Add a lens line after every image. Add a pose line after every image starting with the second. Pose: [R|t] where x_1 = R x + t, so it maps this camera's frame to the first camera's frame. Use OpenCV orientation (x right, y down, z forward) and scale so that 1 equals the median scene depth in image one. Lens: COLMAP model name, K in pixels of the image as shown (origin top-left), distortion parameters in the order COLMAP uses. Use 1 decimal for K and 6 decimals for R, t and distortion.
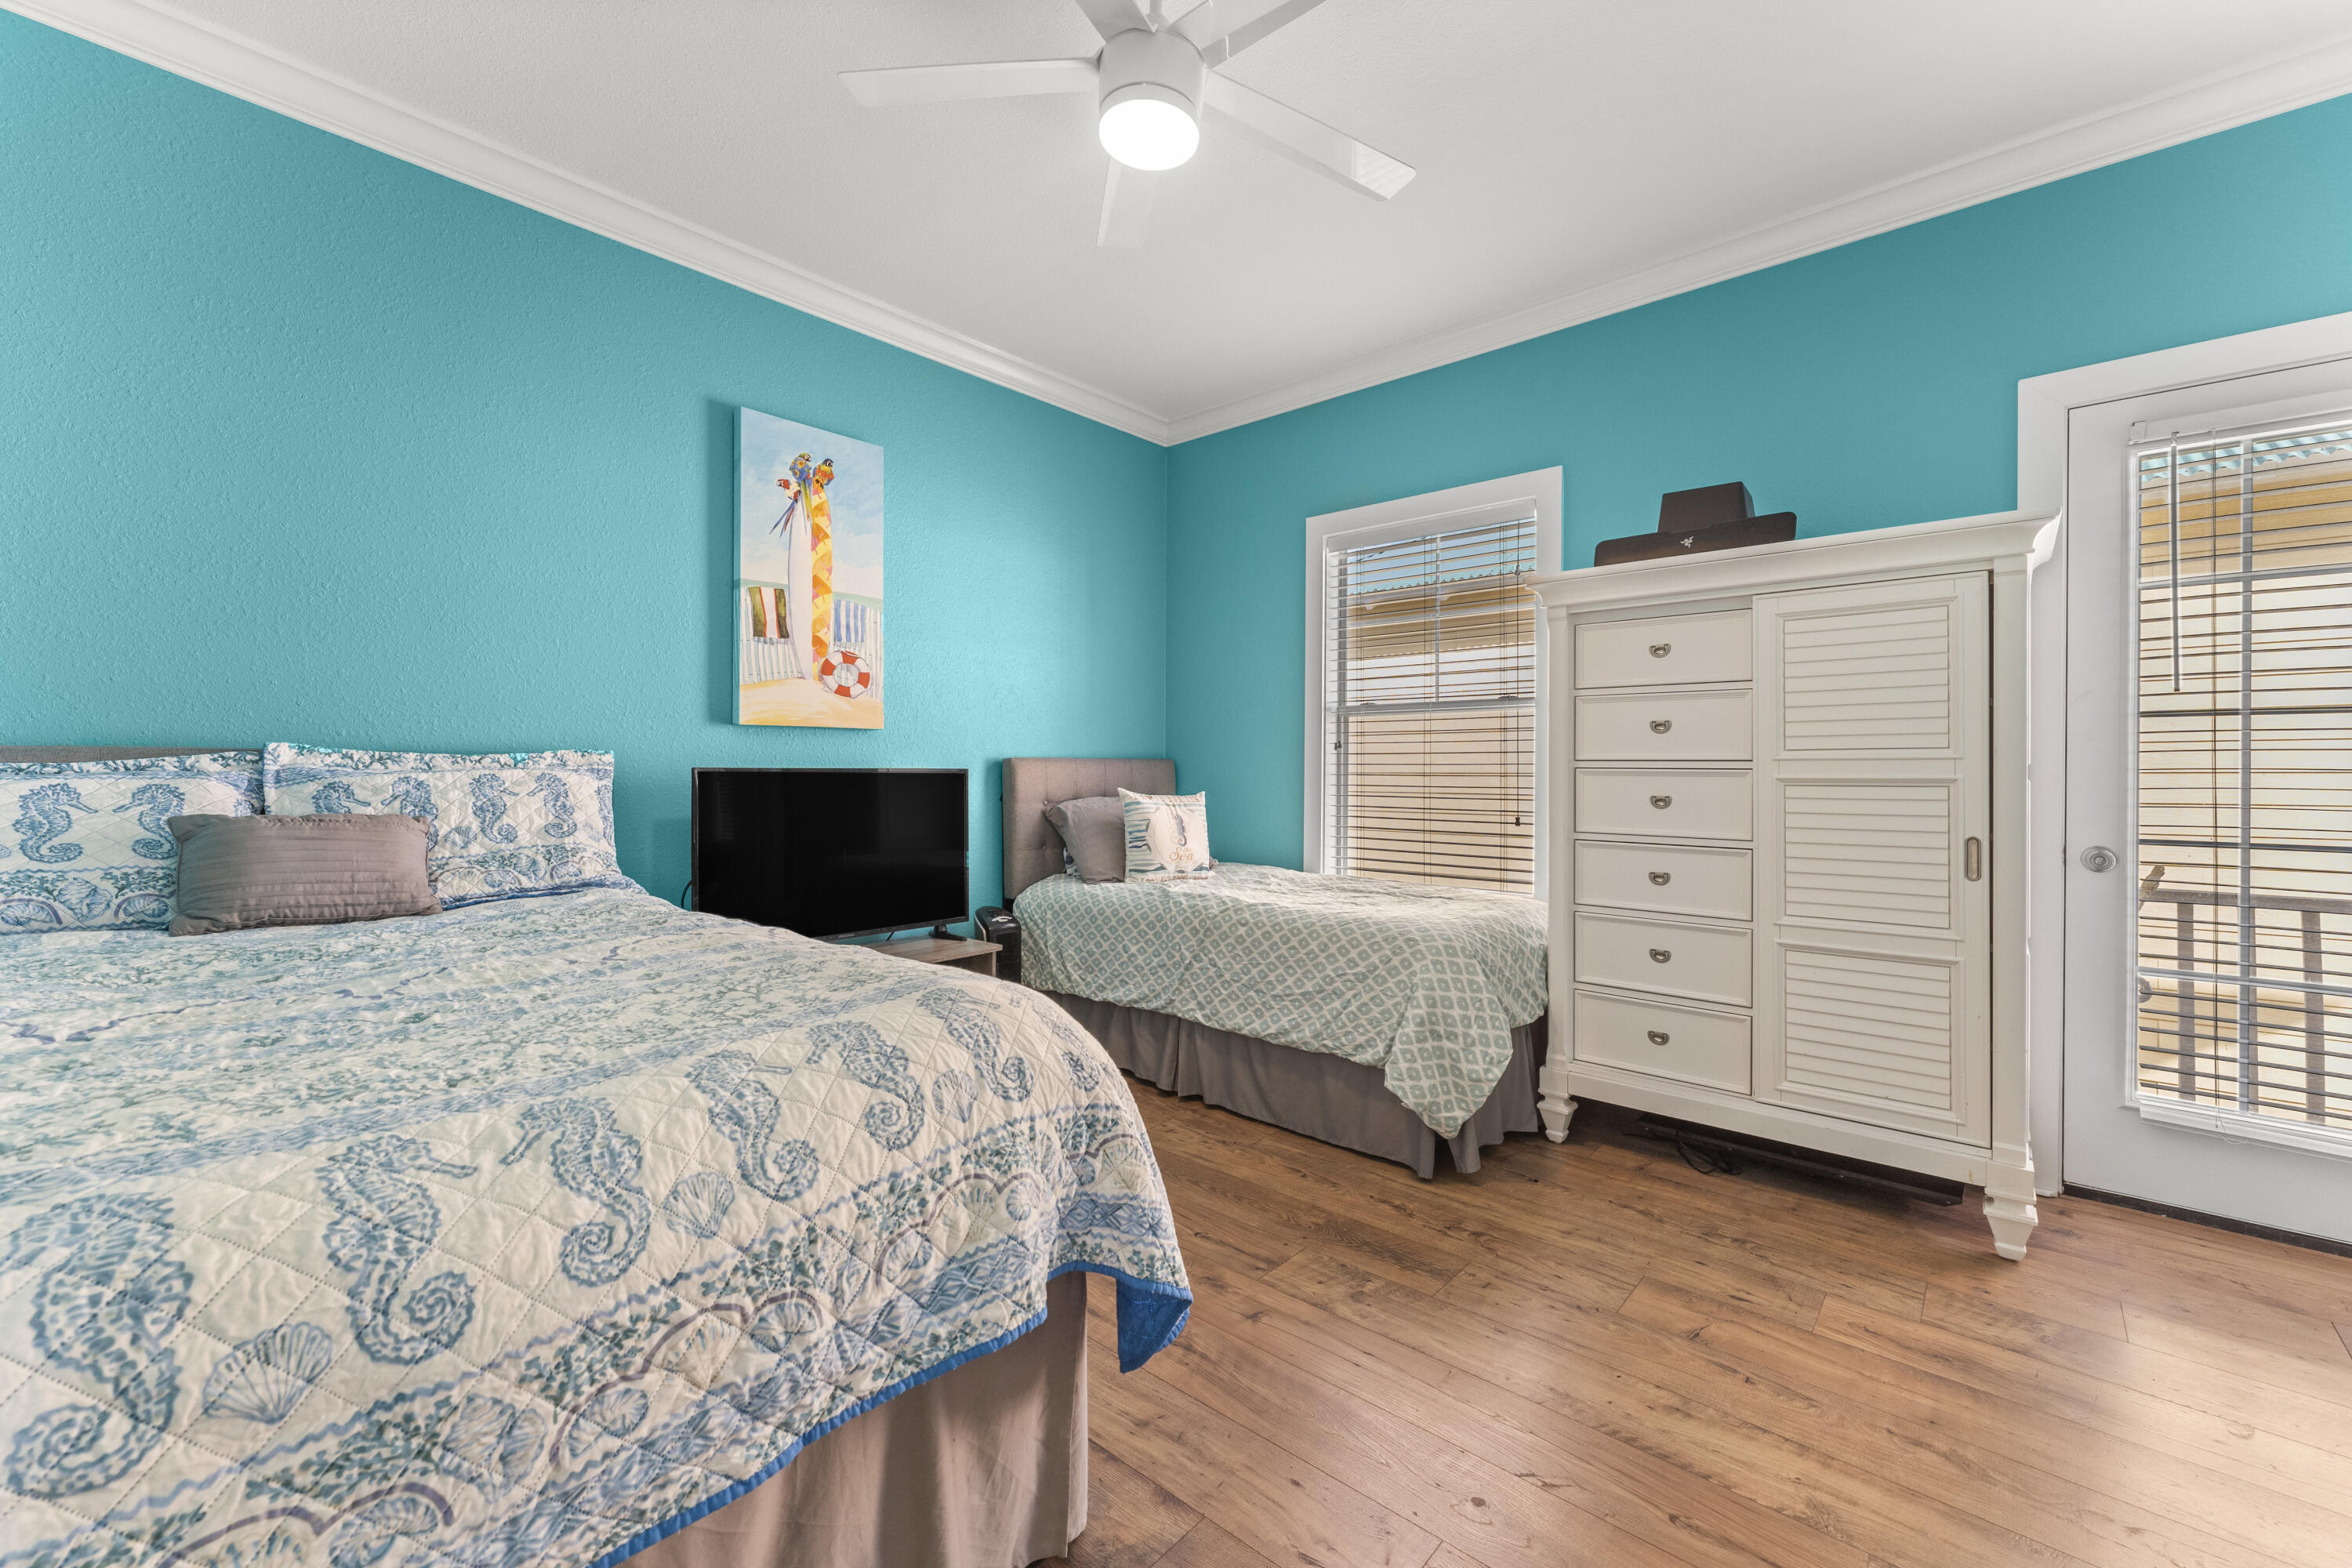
lens RADIAL K [[932.4, 0, 1175.5], [0, 932.4, 788.5], [0, 0, 1]] dist [0.001789, -0.000673]
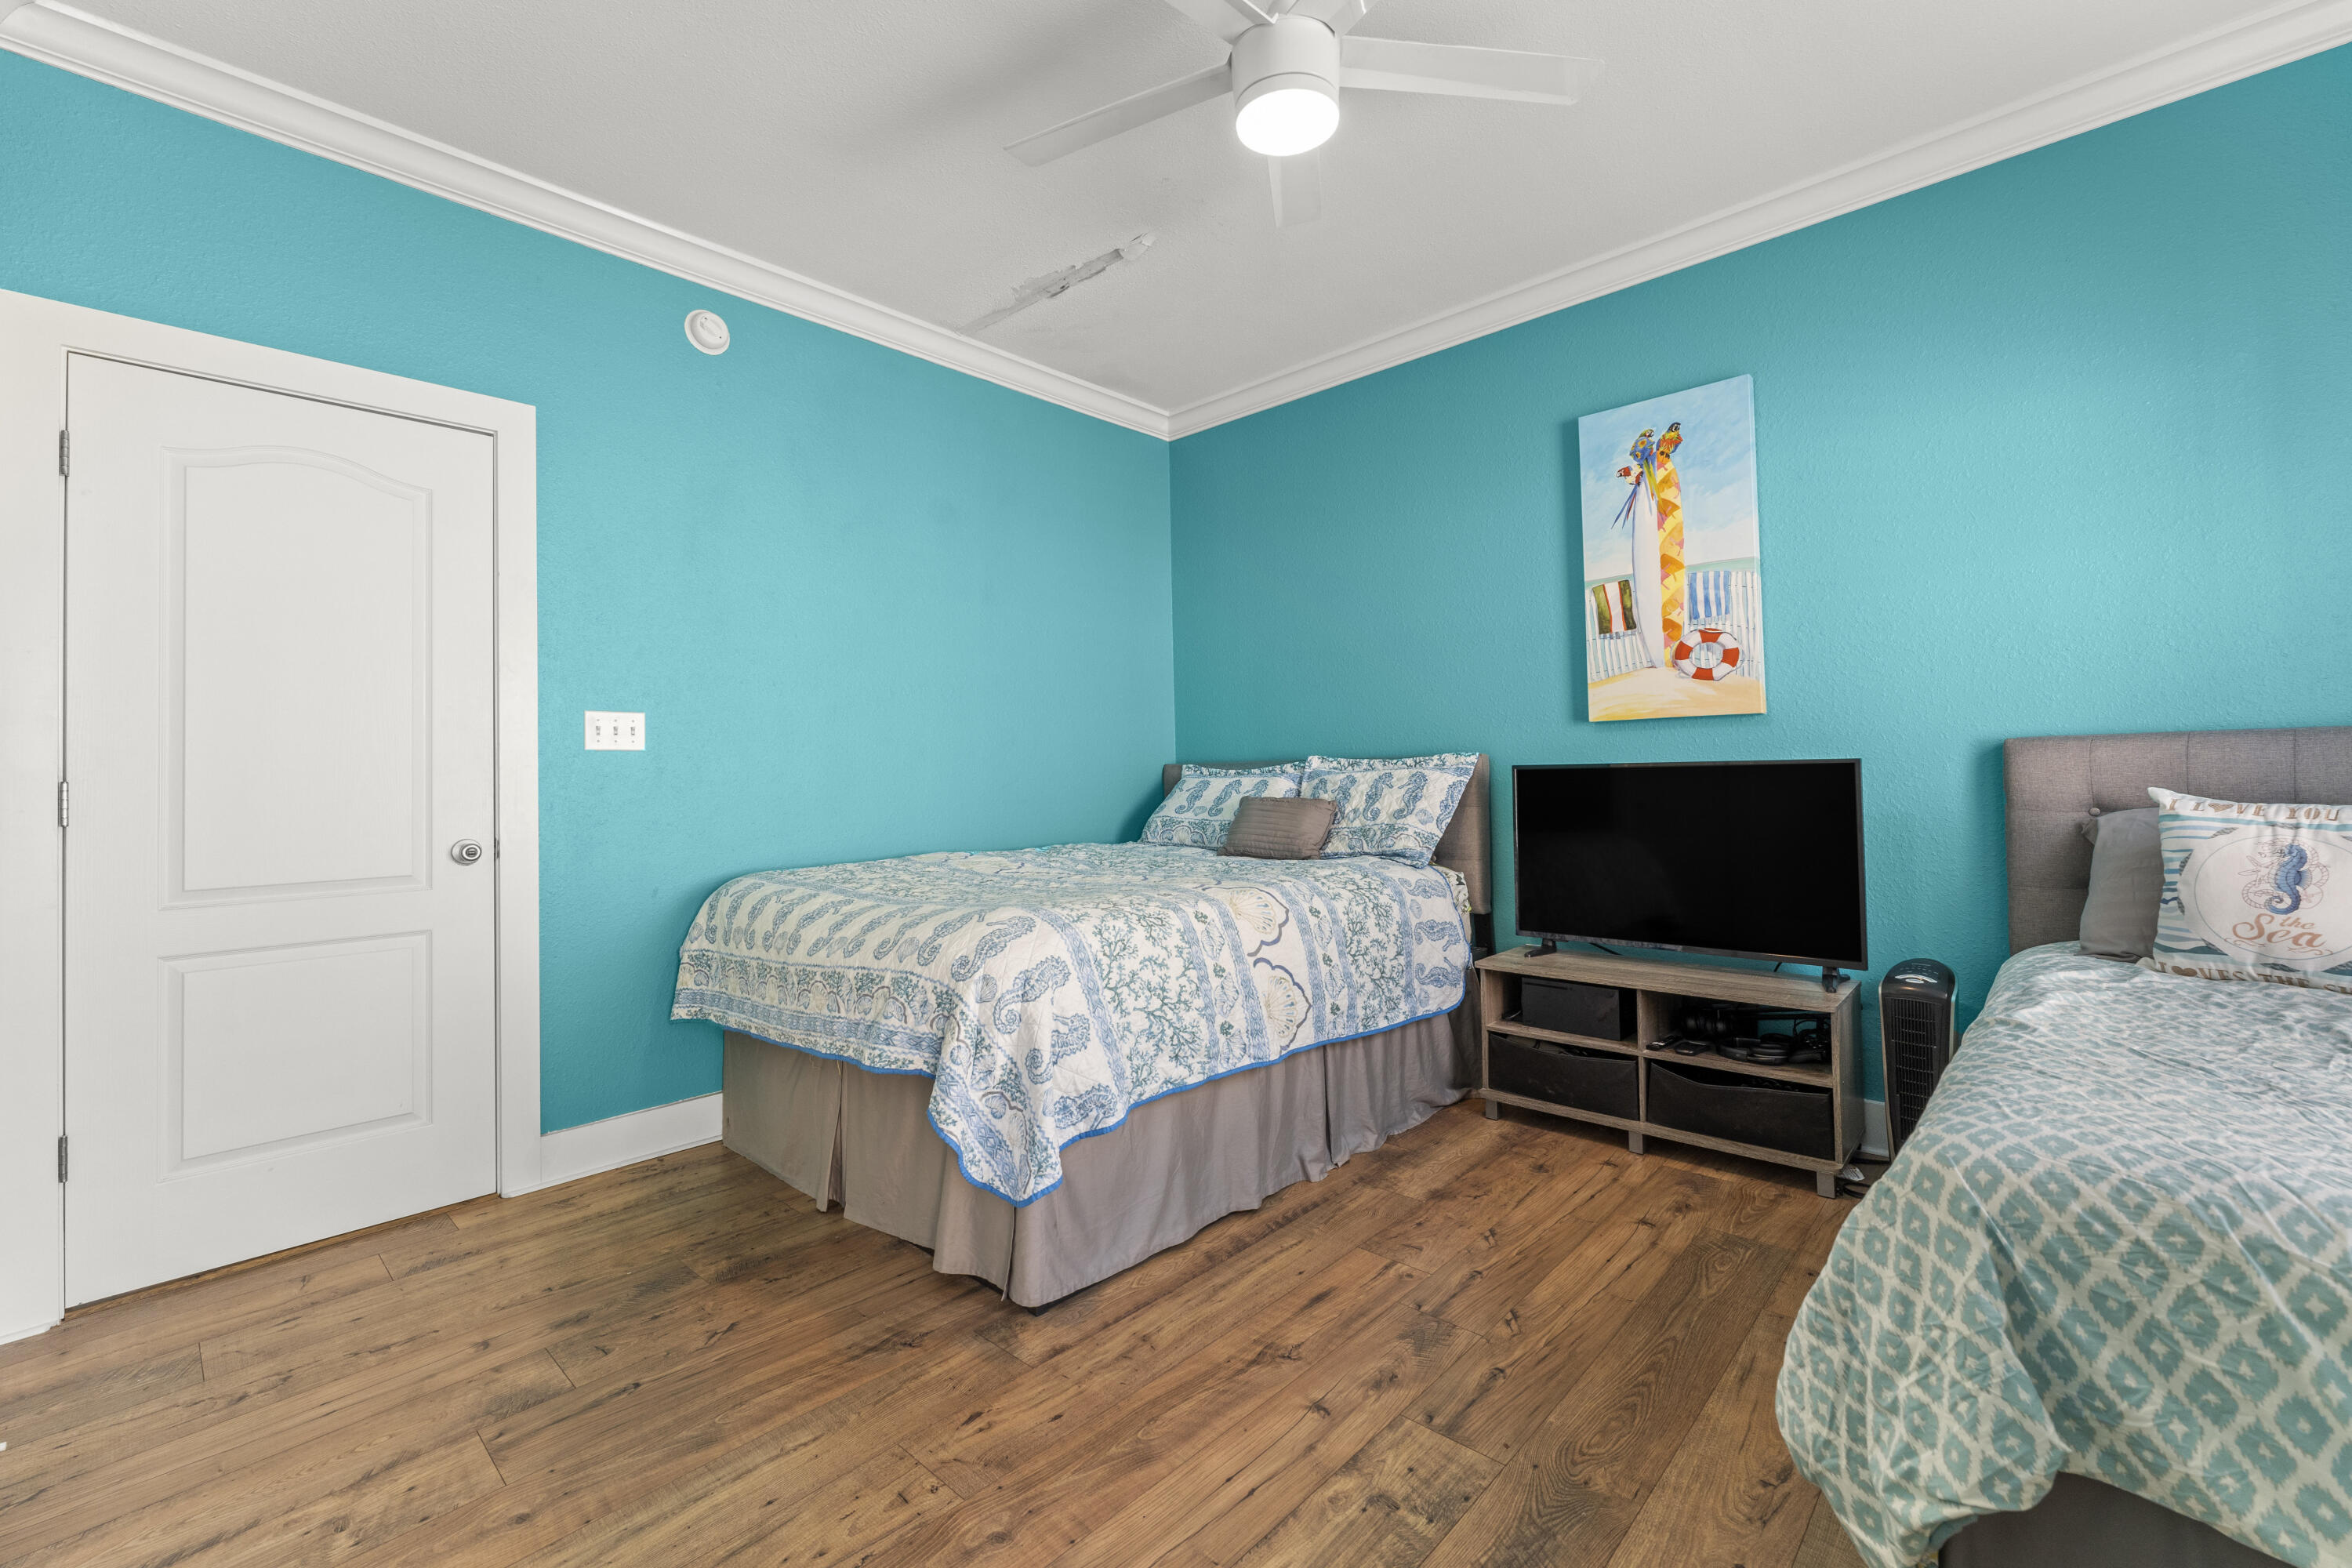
lens RADIAL K [[958.8, 0, 1176.0], [0, 958.8, 784.0], [0, 0, 1]] dist [-0.014428, 0.000056]
pose [[-0.002838, 0.007746, -0.999966, 0.564996], [-0.001757, 0.999968, 0.007751, -0.006837], [0.999994, 0.001779, -0.002825, 0.516806]]
